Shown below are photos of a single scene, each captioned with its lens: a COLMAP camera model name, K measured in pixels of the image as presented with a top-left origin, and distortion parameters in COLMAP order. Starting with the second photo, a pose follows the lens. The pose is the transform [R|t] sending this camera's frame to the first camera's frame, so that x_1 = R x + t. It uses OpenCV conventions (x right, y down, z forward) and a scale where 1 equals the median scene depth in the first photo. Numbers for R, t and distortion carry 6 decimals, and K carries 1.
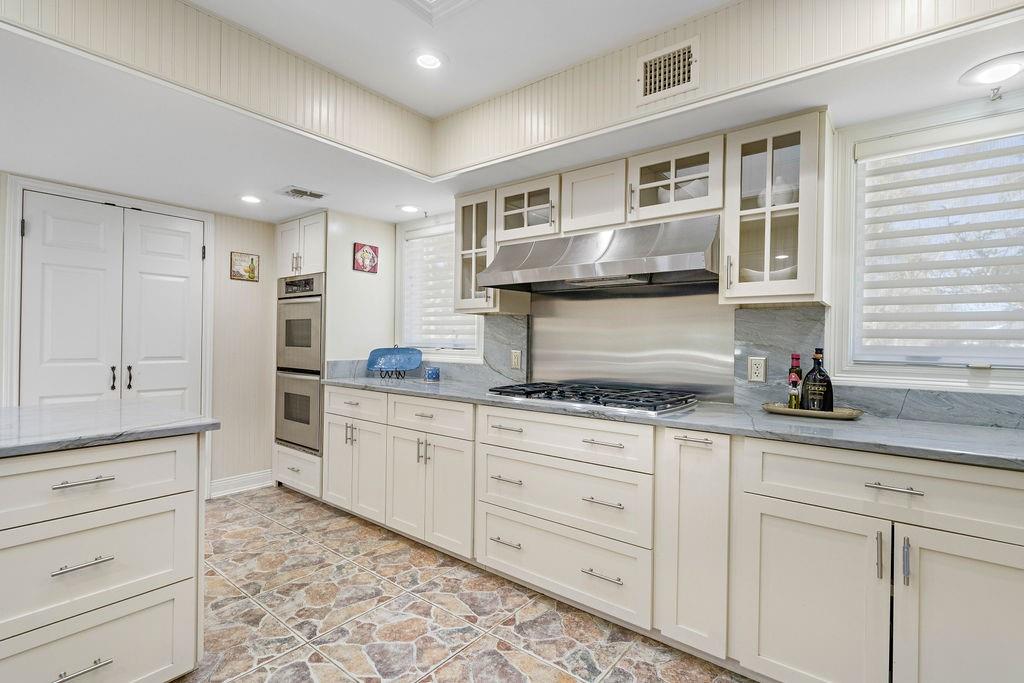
lens RADIAL K [[489.5, 0, 512.0], [0, 489.5, 341.5], [0, 0, 1]] dist [-0.001021, -0.000145]
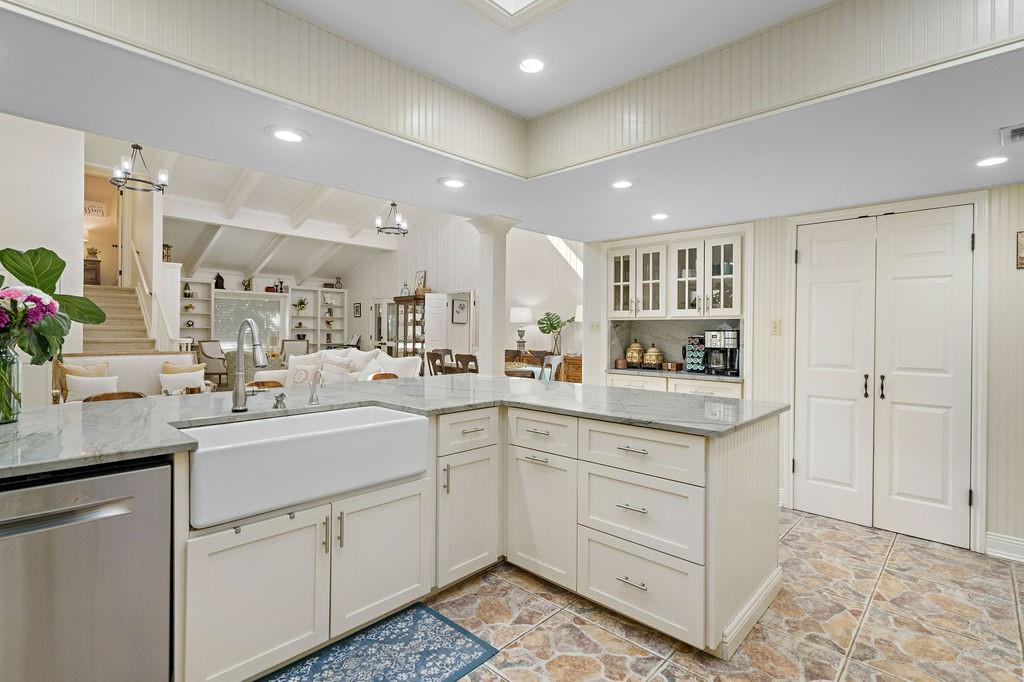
lens RADIAL K [[485.0, 0, 515.4], [0, 485.0, 332.8], [0, 0, 1]] dist [-0.001541, -0.000485]
pose [[-0.090328, -0.014210, -0.995811, 0.278858], [-0.017666, 0.999764, -0.012664, -0.010929], [0.995755, 0.016448, -0.090558, 0.392384]]
